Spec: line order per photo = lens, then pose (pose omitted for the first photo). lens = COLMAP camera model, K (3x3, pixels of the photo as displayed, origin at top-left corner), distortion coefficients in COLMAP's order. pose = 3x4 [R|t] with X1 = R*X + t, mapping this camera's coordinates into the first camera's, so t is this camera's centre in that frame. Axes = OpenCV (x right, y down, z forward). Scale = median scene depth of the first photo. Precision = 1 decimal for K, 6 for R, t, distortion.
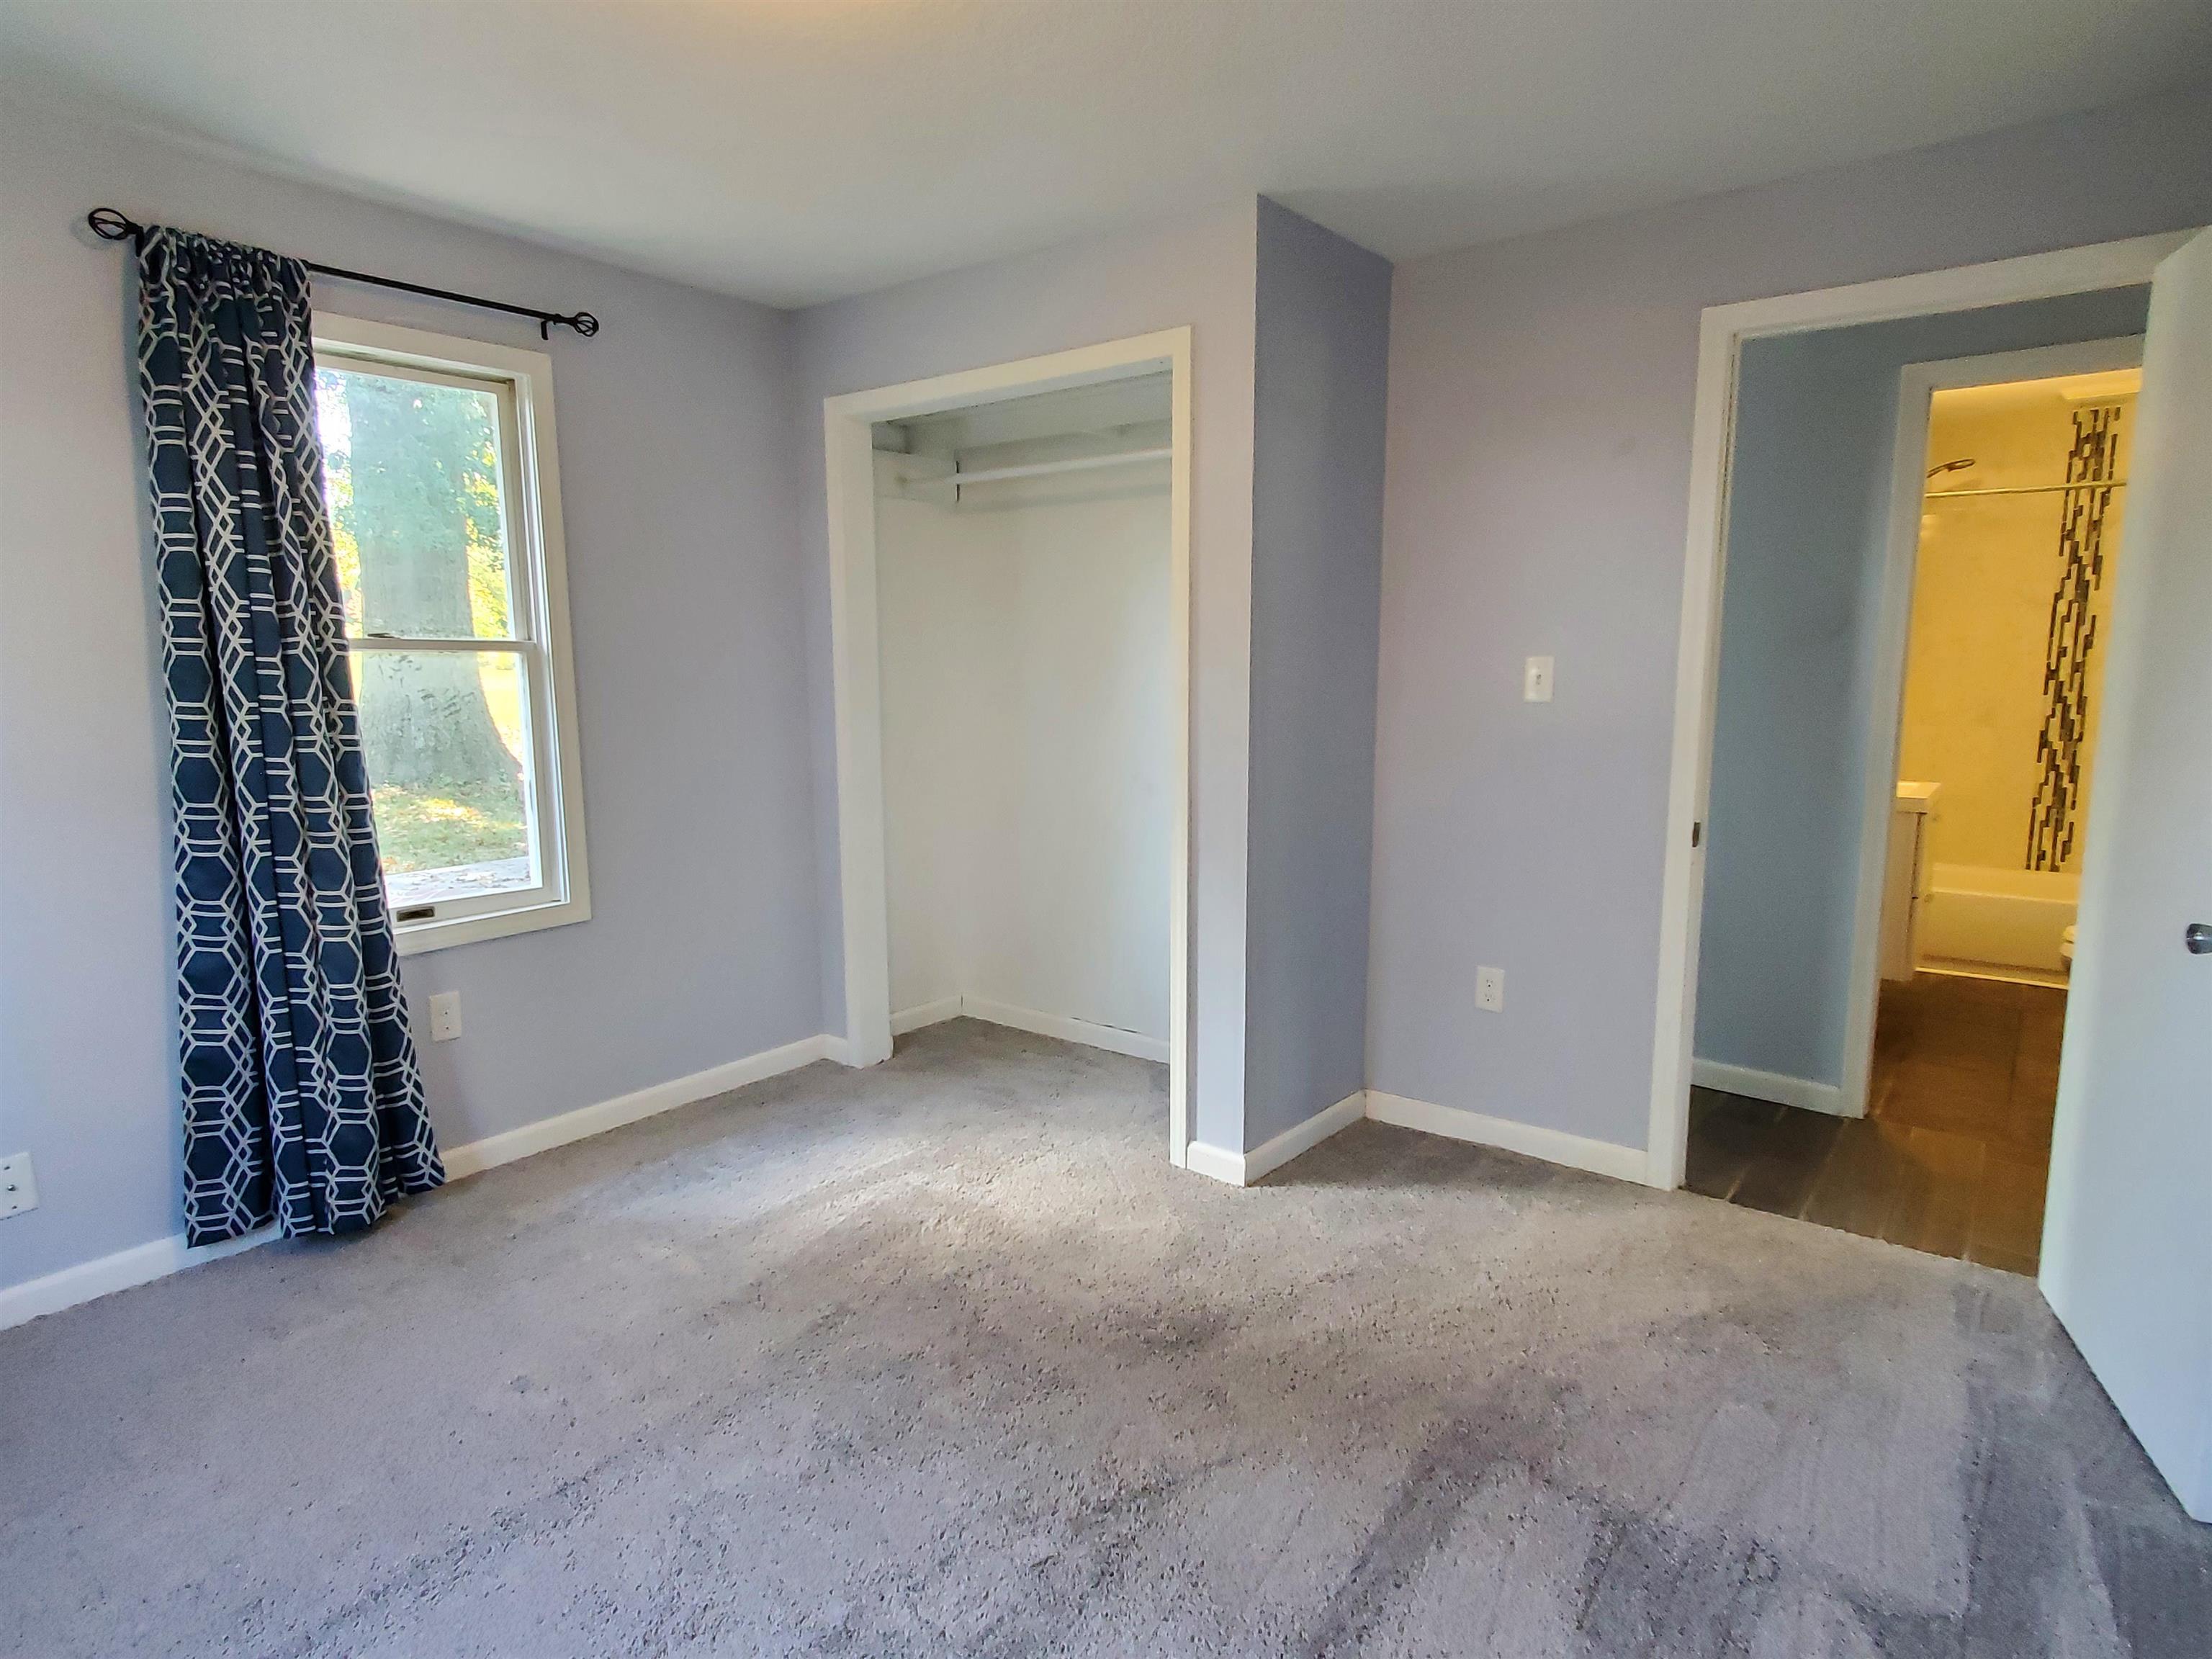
lens RADIAL K [[1251.4, 0, 1106.0], [0, 1251.4, 829.5], [0, 0, 1]] dist [0.023079, -0.000418]
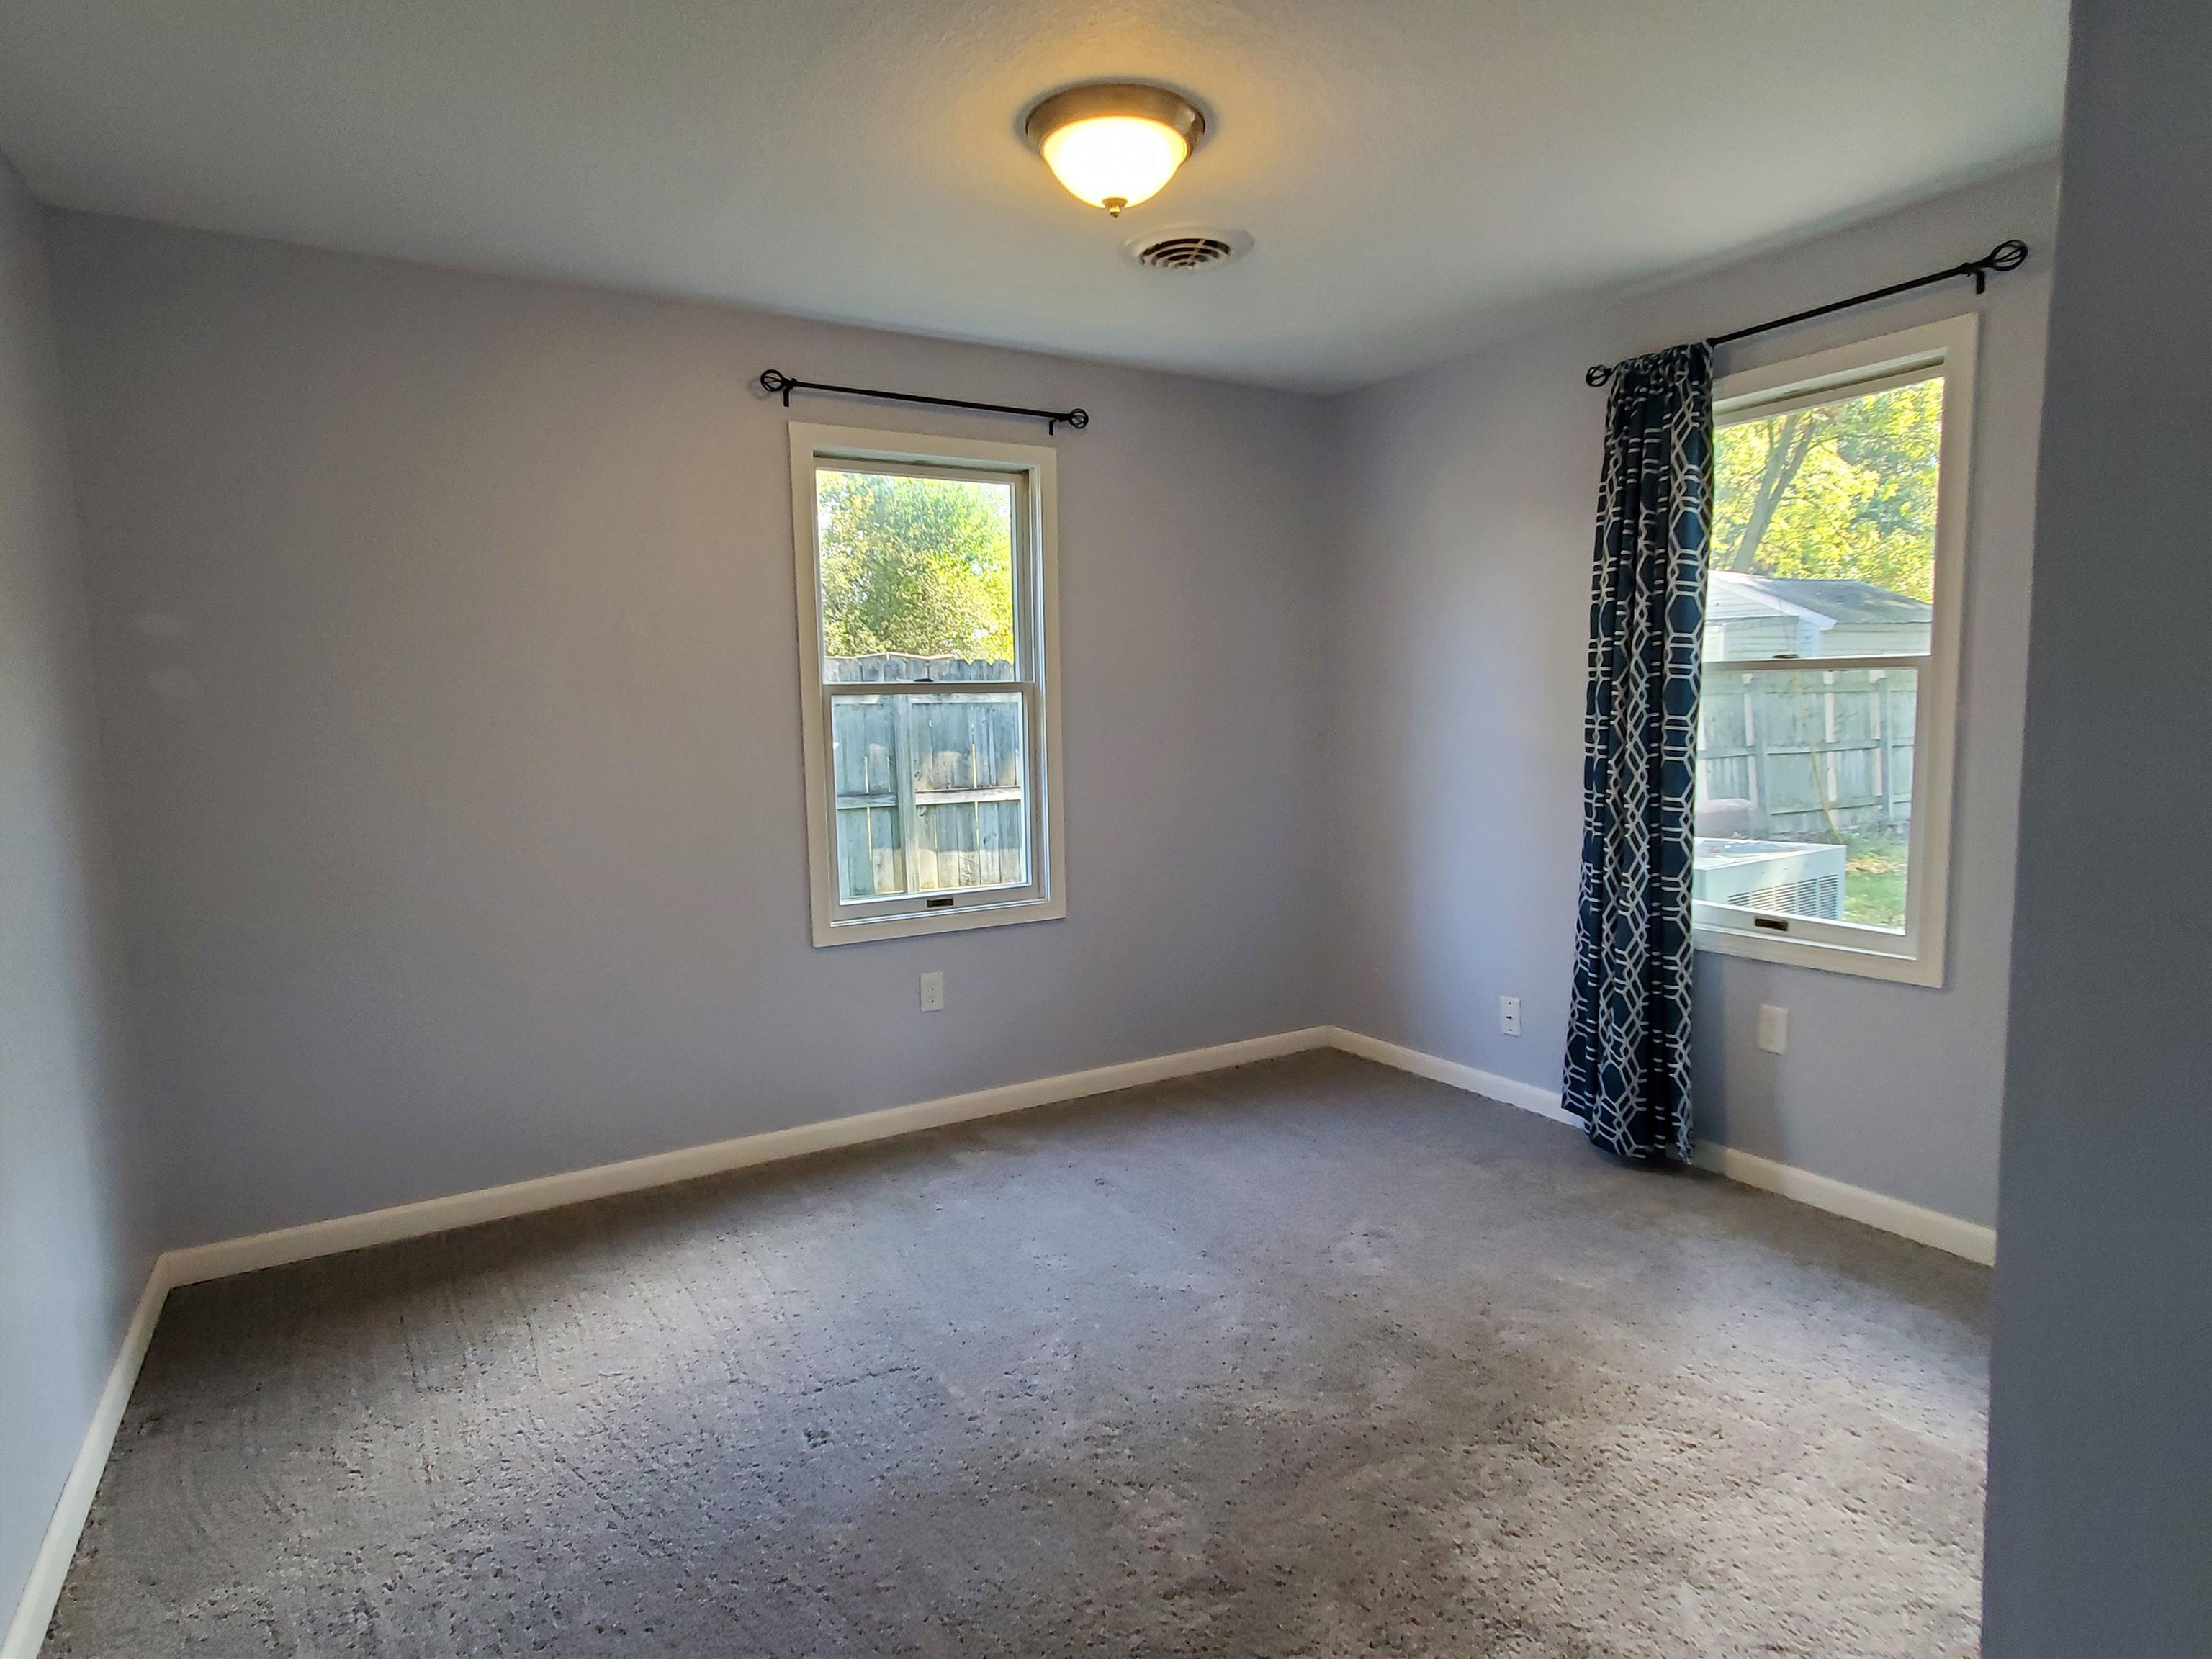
lens RADIAL K [[1251.4, 0, 1106.0], [0, 1251.4, 829.5], [0, 0, 1]] dist [0.023079, -0.000418]
pose [[-0.369640, 0.103425, -0.923401, 0.600976], [-0.110805, 0.981788, 0.154319, -0.107185], [0.922545, 0.159360, -0.351448, 0.844753]]
